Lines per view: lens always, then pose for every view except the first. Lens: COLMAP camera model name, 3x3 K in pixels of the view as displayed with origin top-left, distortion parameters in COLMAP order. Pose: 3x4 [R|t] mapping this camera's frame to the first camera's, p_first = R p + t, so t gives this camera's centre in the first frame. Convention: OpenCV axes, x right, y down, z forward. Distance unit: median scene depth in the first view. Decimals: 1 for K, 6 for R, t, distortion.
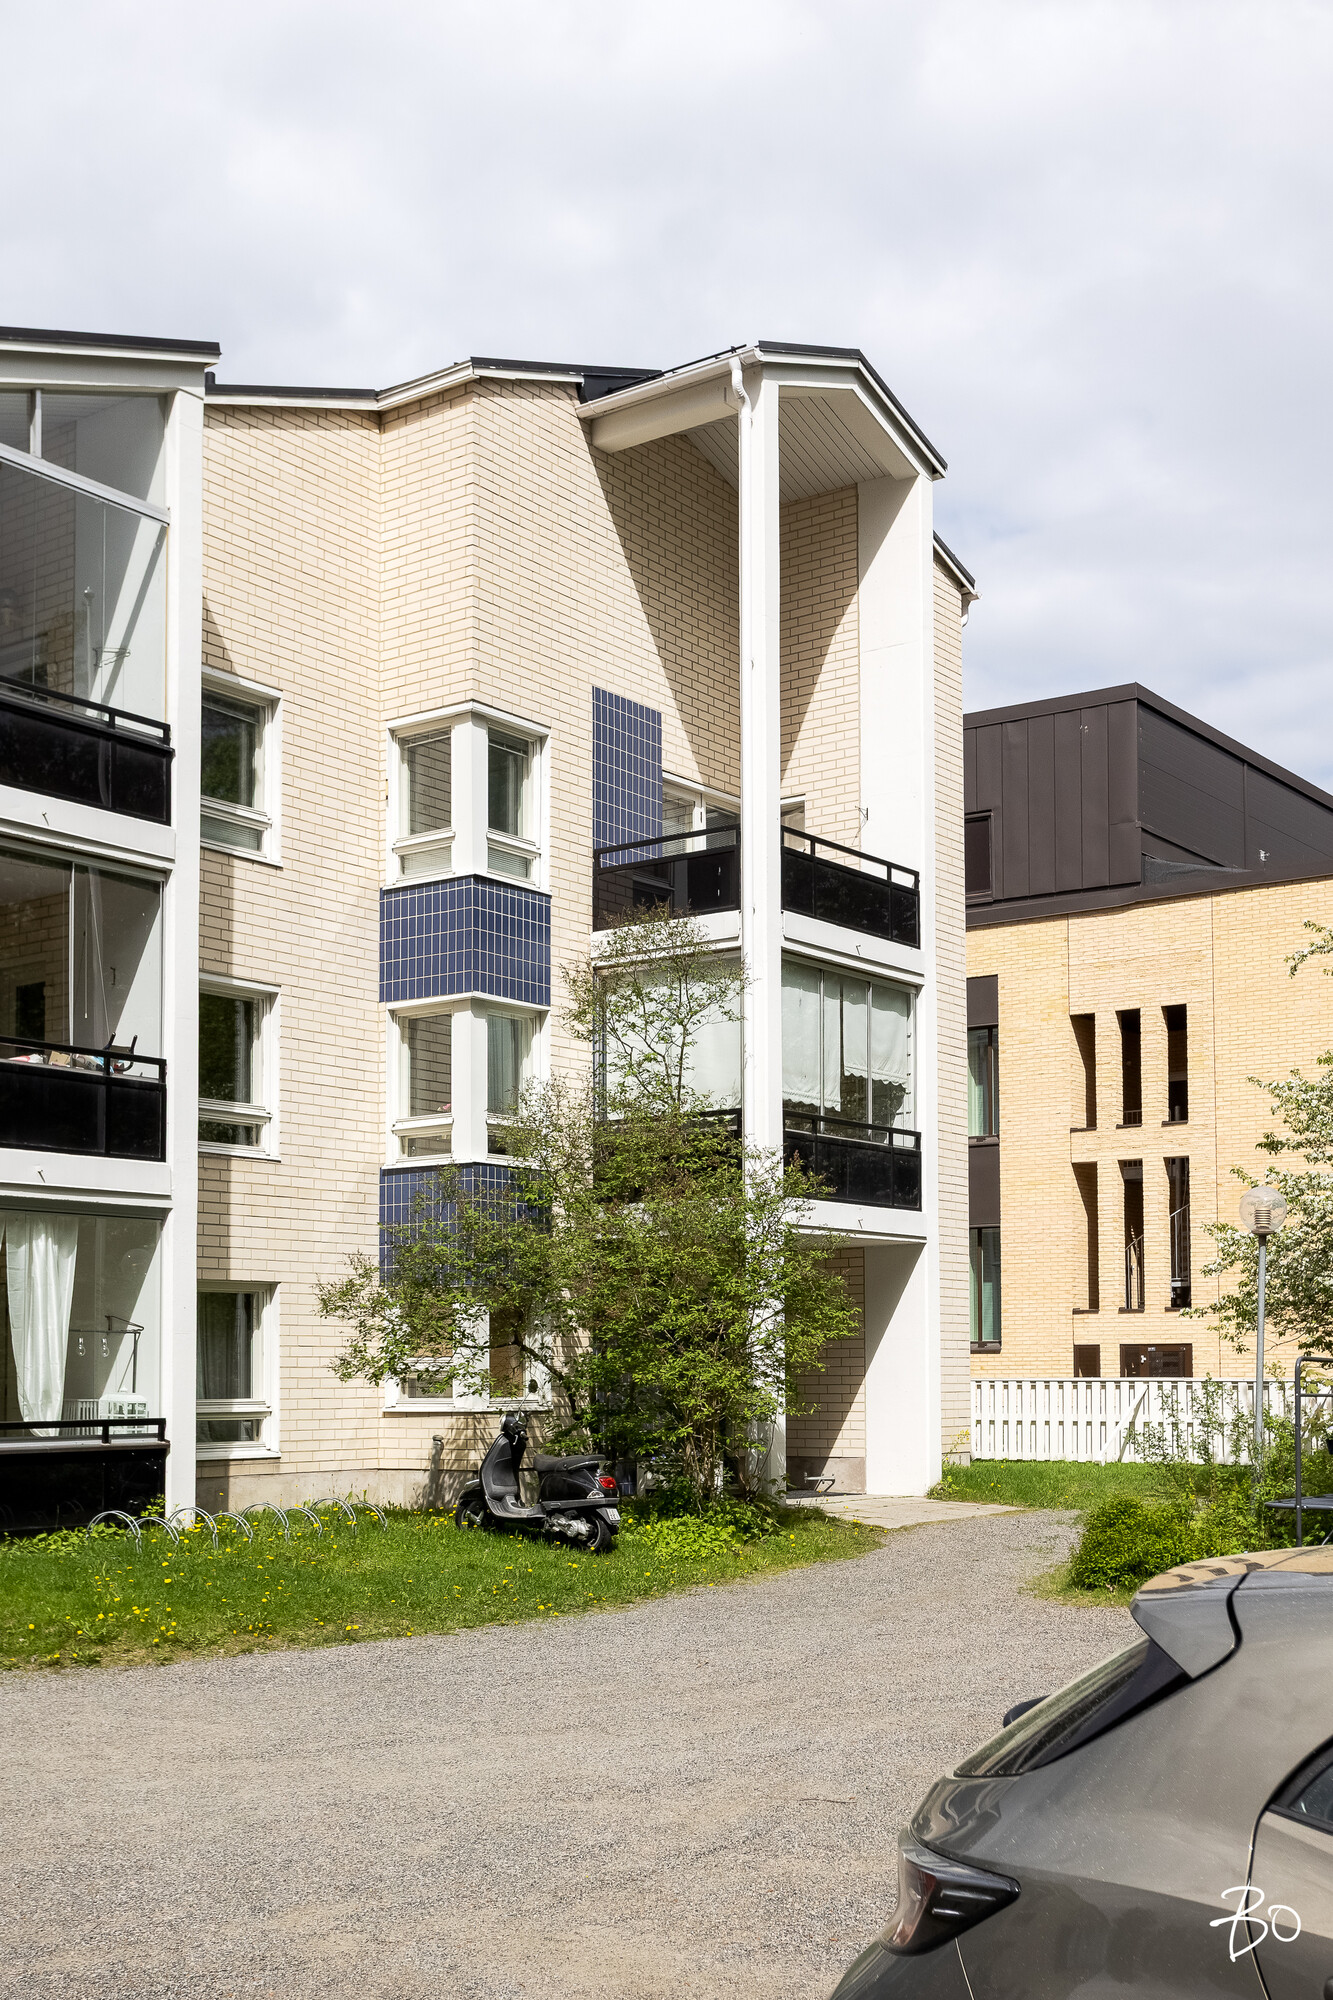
lens RADIAL K [[2265.9, 0, 618.5], [0, 2265.9, 1001.3], [0, 0, 1]] dist [0.004034, 0.156104]
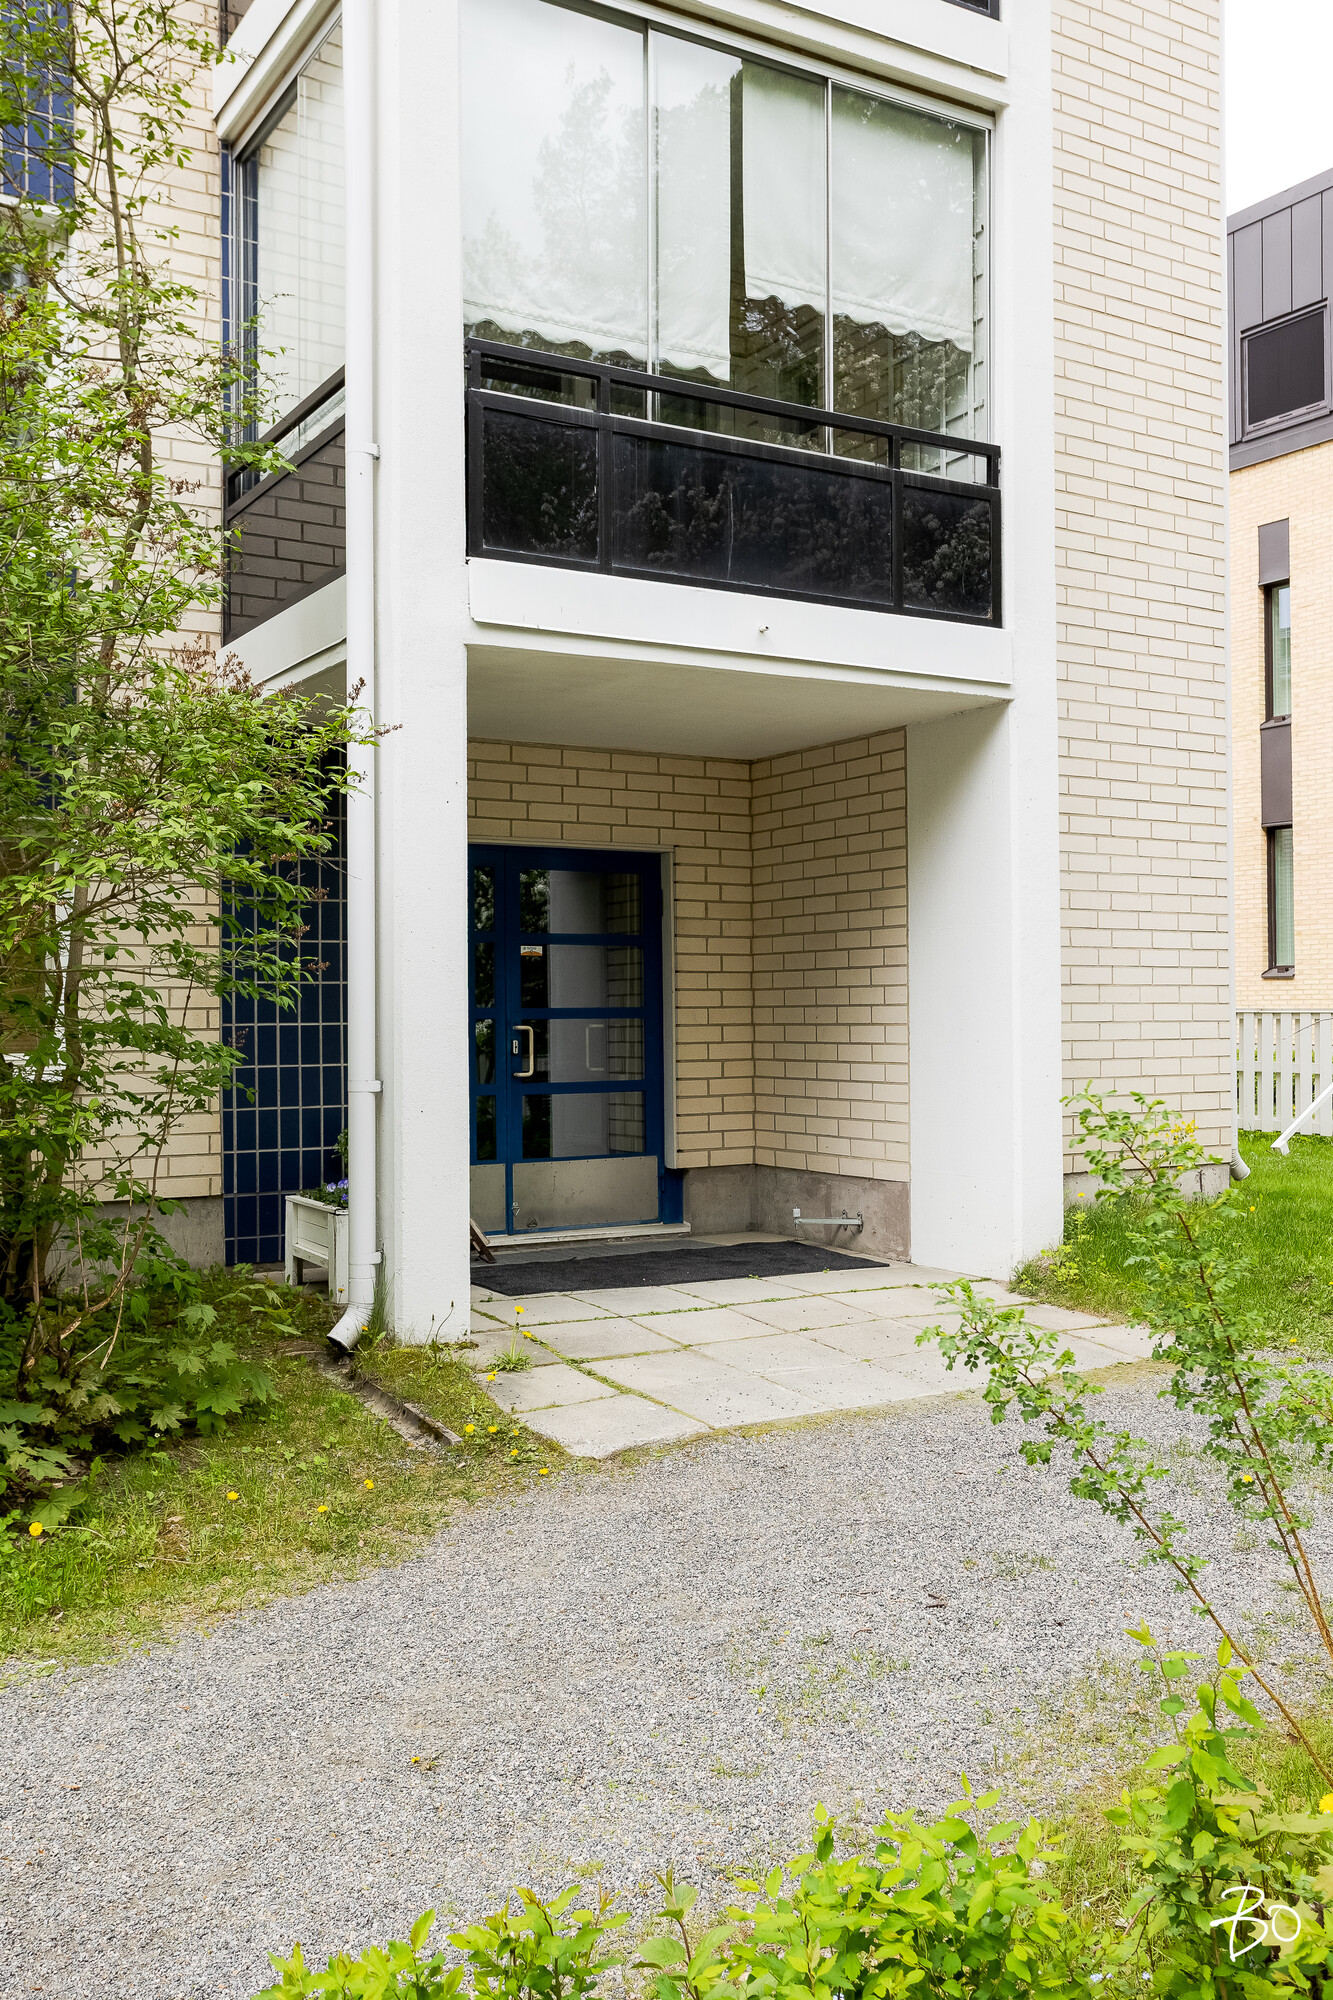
lens RADIAL K [[1815.0, 0, 666.5], [0, 1815.0, 1000.0], [0, 0, 1]] dist [-0.007187, -0.004427]
pose [[0.925941, -0.009625, -0.377545, 0.221904], [0.067334, 0.987866, 0.139954, 0.118886], [0.371616, -0.155010, 0.915354, 0.706736]]
